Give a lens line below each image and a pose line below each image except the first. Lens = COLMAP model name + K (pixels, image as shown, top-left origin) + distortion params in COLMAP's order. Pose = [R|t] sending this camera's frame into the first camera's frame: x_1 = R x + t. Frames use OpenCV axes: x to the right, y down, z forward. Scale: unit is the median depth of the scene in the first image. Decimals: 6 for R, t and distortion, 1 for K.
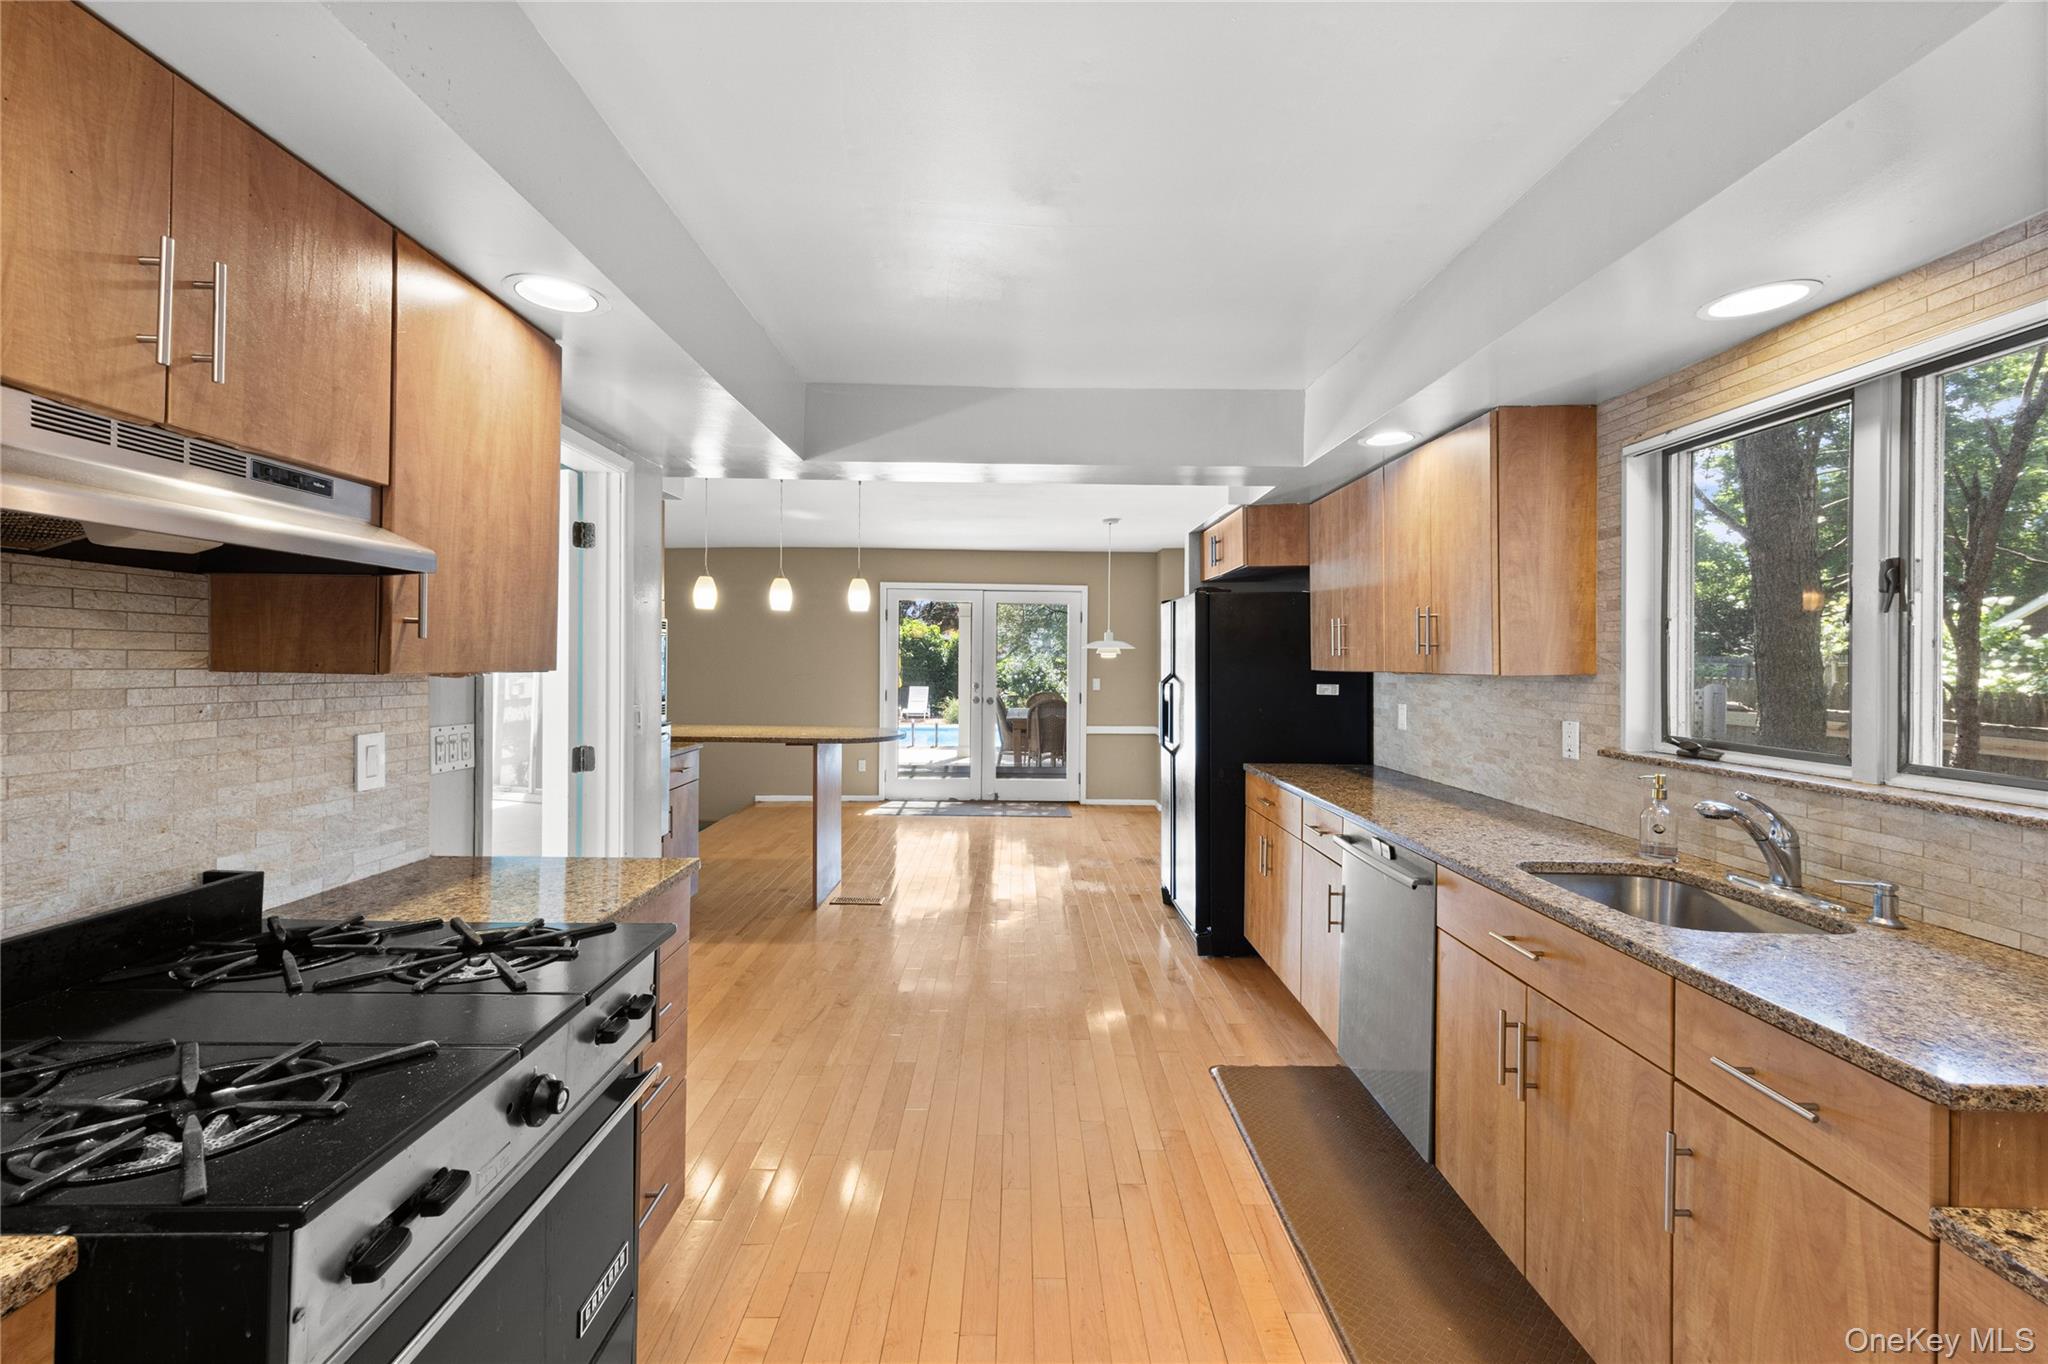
lens RADIAL K [[823.0, 0, 1024.4], [0, 823.0, 677.5], [0, 0, 1]] dist [0.013452, -0.000185]
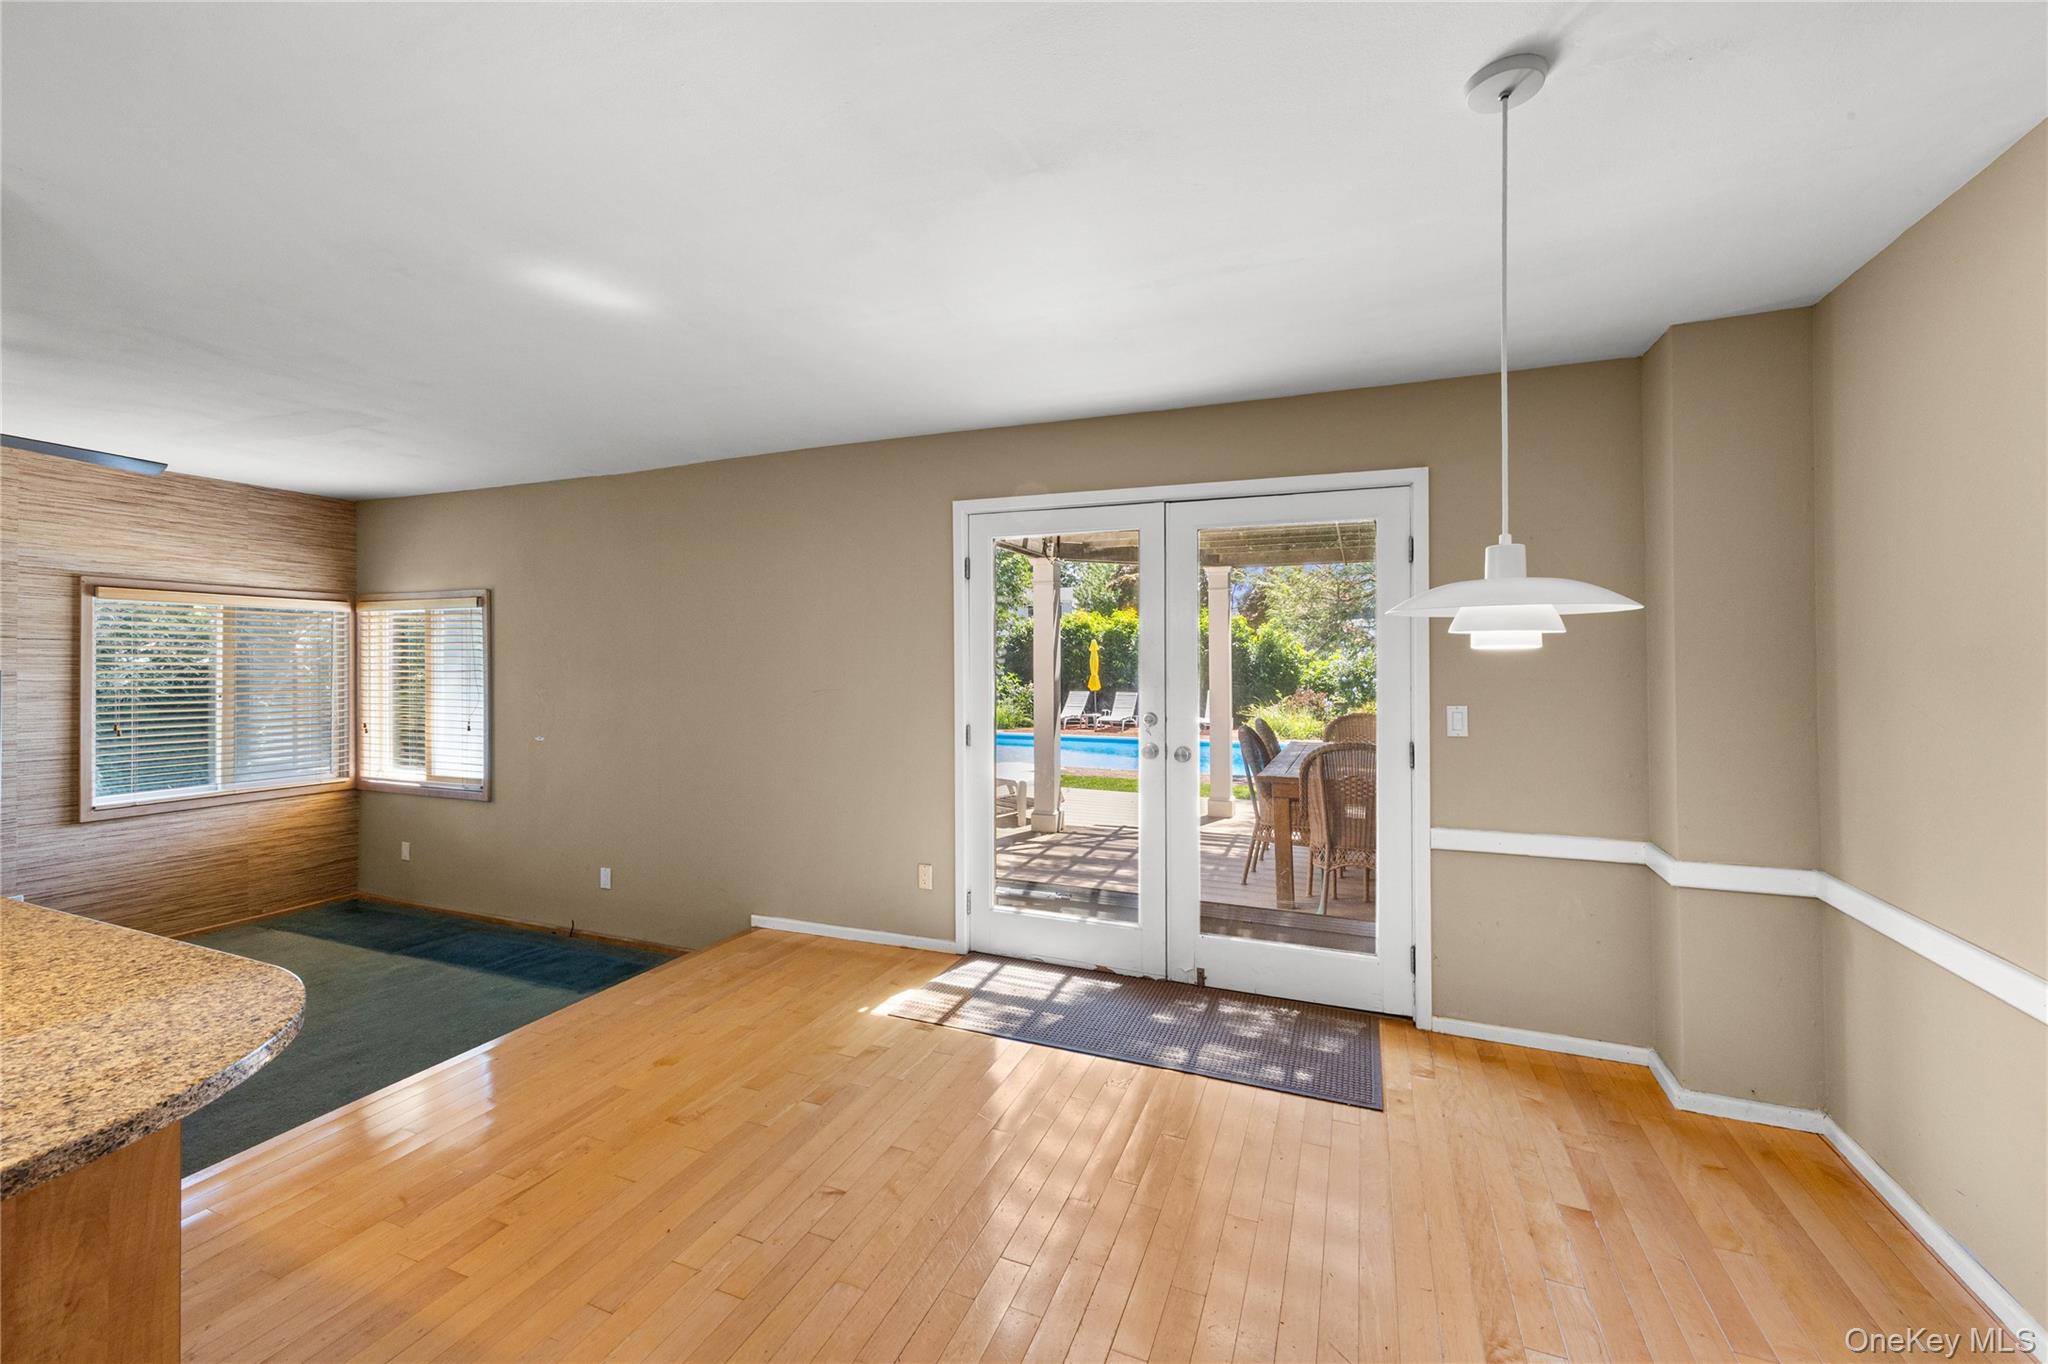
lens RADIAL K [[823.0, 0, 1024.4], [0, 823.0, 677.5], [0, 0, 1]] dist [0.013452, -0.000185]
pose [[0.921951, -0.014811, -0.387024, 0.050548], [0.014054, 0.999890, -0.004786, -0.011375], [0.387053, -0.001027, 0.922057, 0.565146]]
